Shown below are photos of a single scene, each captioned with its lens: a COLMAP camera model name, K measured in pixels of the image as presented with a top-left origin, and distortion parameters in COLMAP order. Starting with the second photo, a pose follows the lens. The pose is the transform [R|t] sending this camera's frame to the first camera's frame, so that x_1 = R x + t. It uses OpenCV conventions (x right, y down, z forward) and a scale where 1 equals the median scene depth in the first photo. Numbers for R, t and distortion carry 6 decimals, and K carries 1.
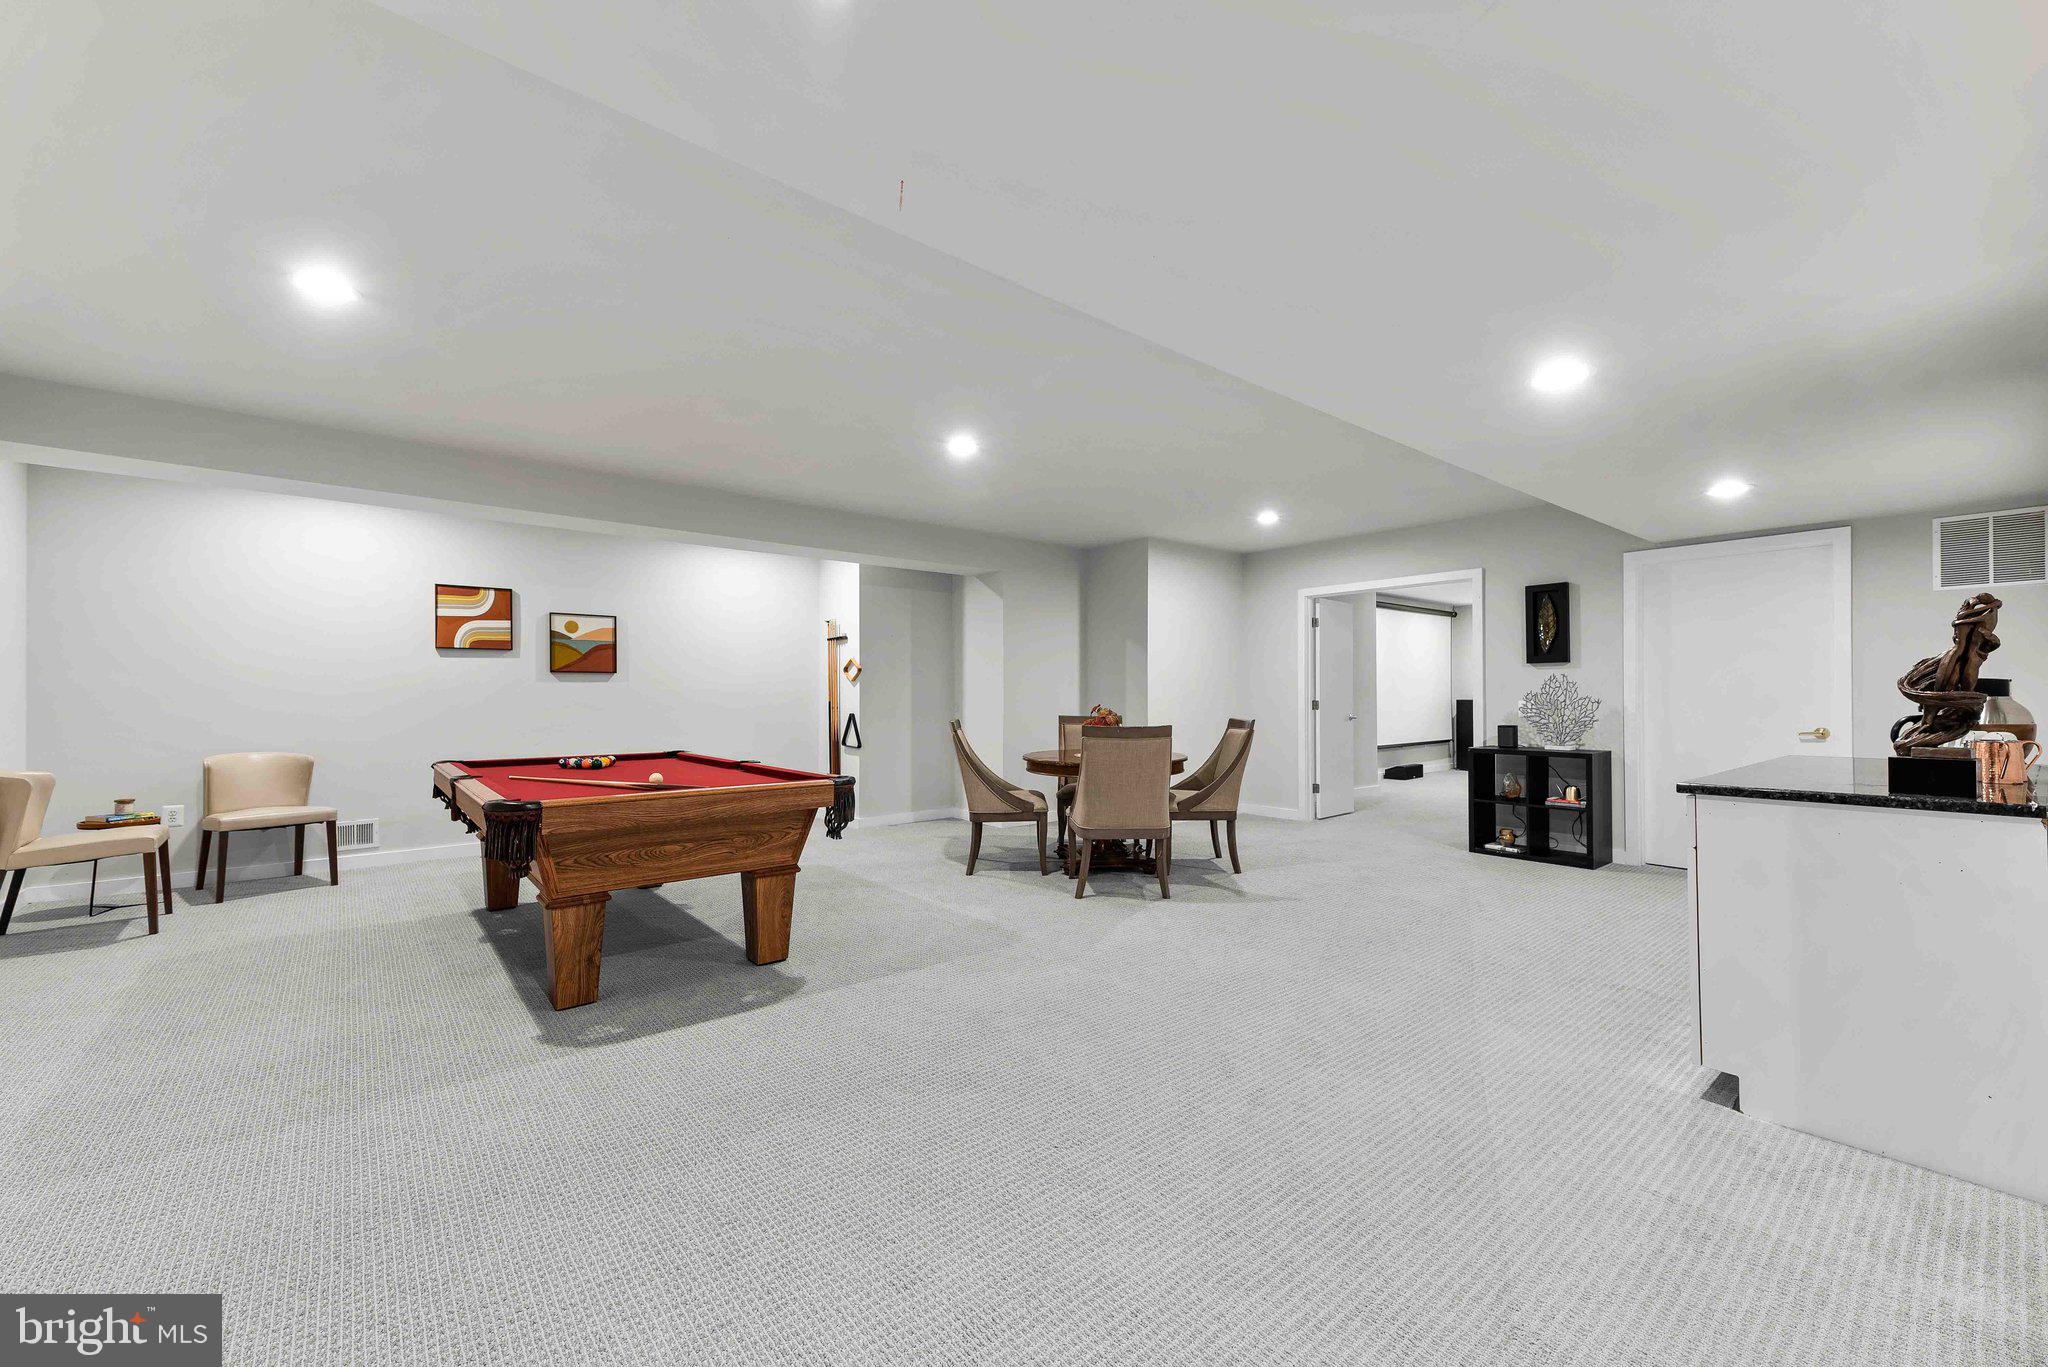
lens RADIAL K [[819.6, 0, 1025.1], [0, 819.6, 701.8], [0, 0, 1]] dist [0.015417, 0.000017]
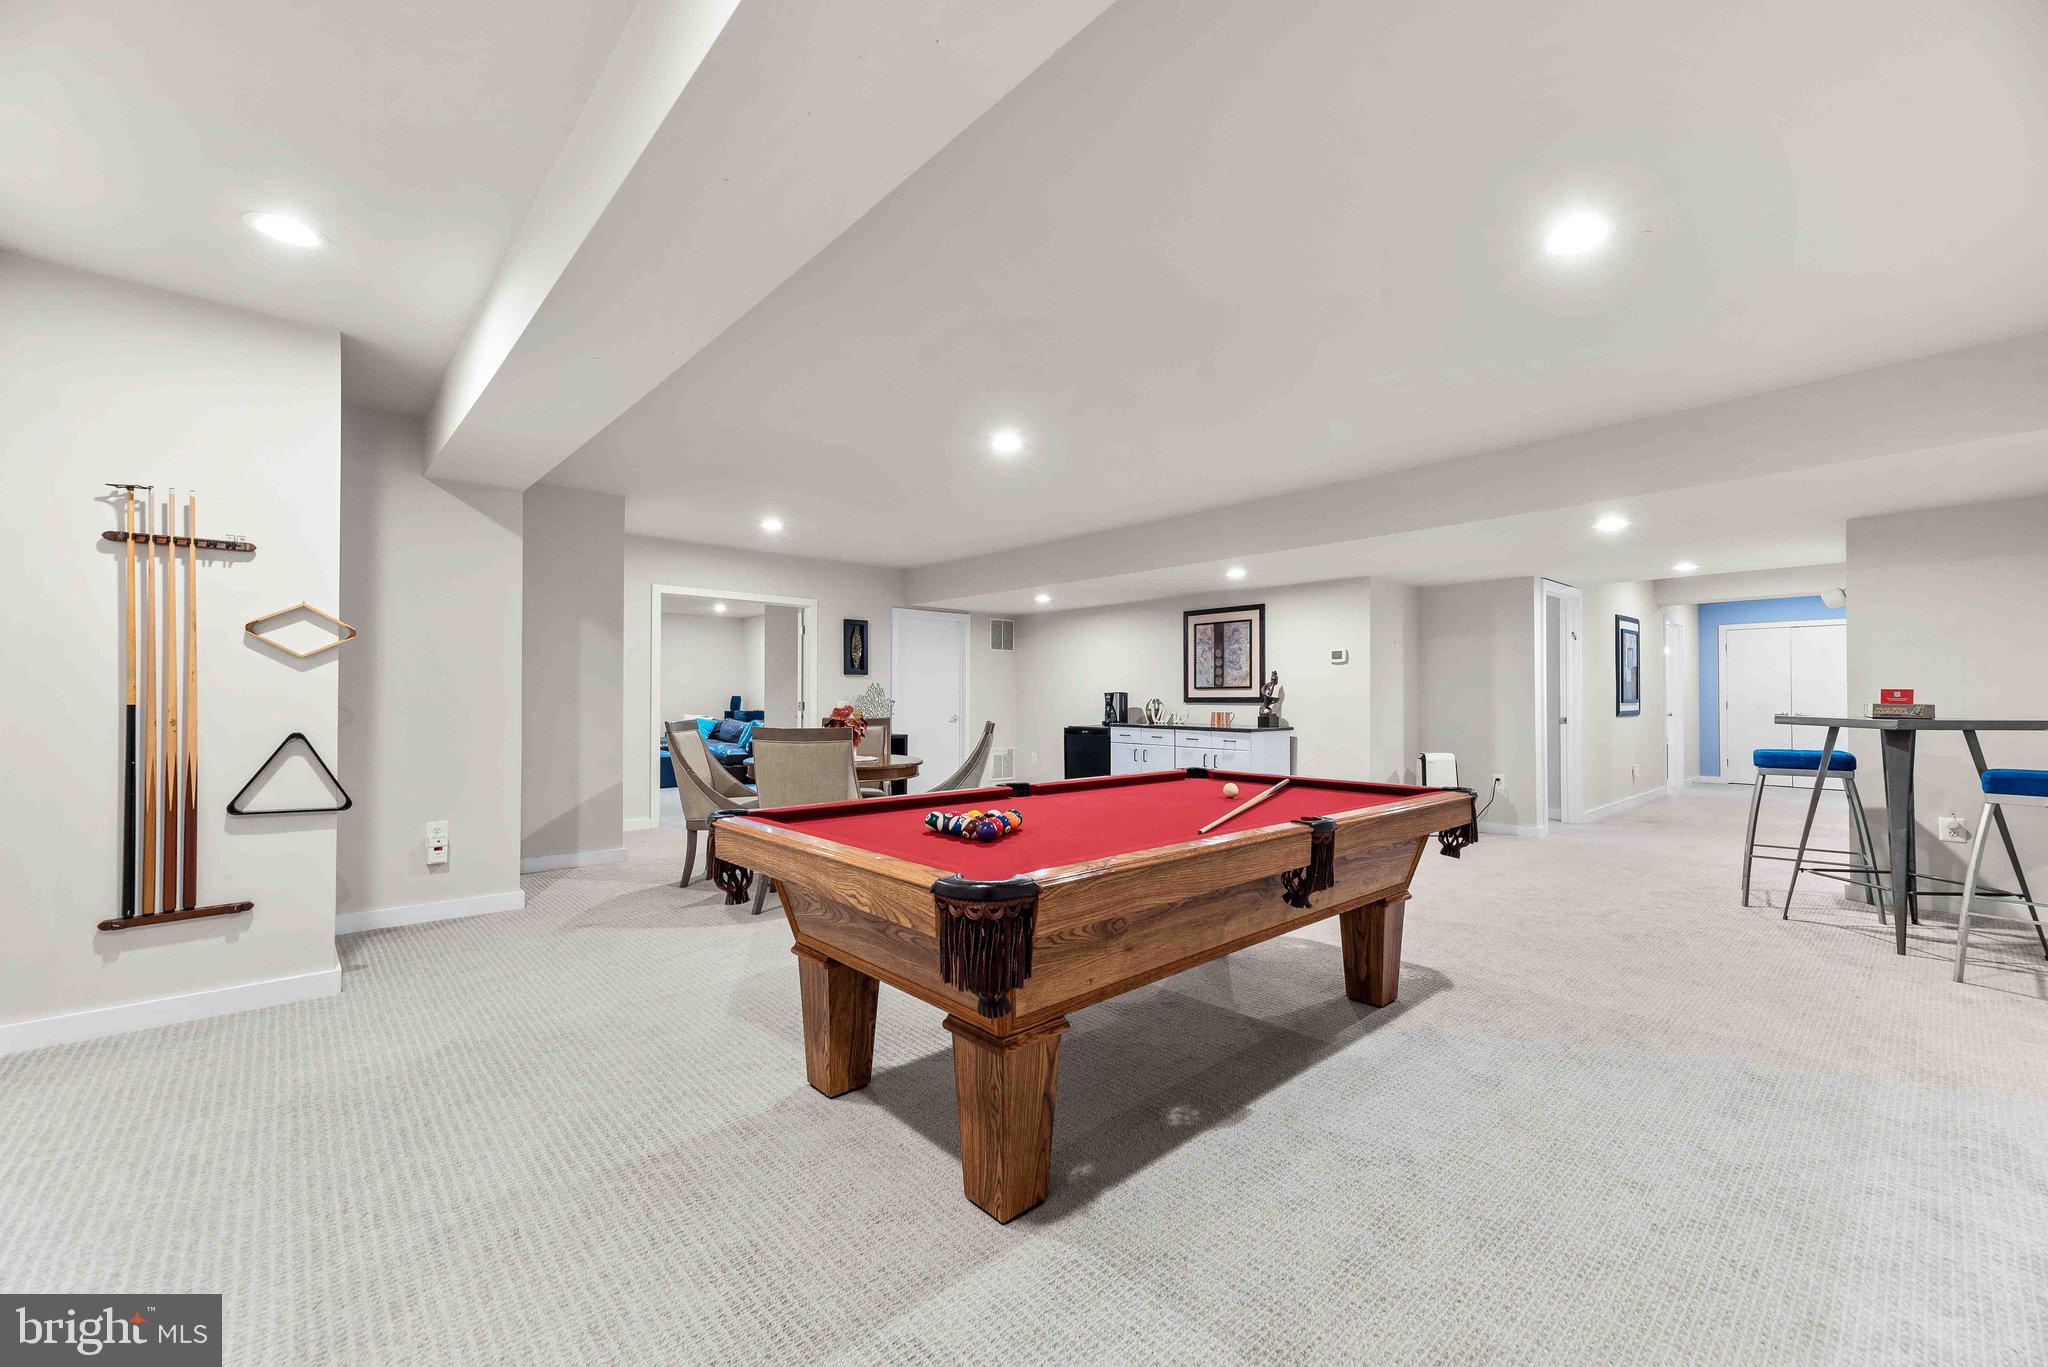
lens RADIAL K [[826.8, 0, 1024.6], [0, 826.8, 715.7], [0, 0, 1]] dist [0.000301, 0.000000]
pose [[-0.048309, -0.018493, 0.998661, -0.810475], [0.001817, 0.999825, 0.018602, -0.003107], [-0.998831, 0.002714, -0.048267, 0.778598]]
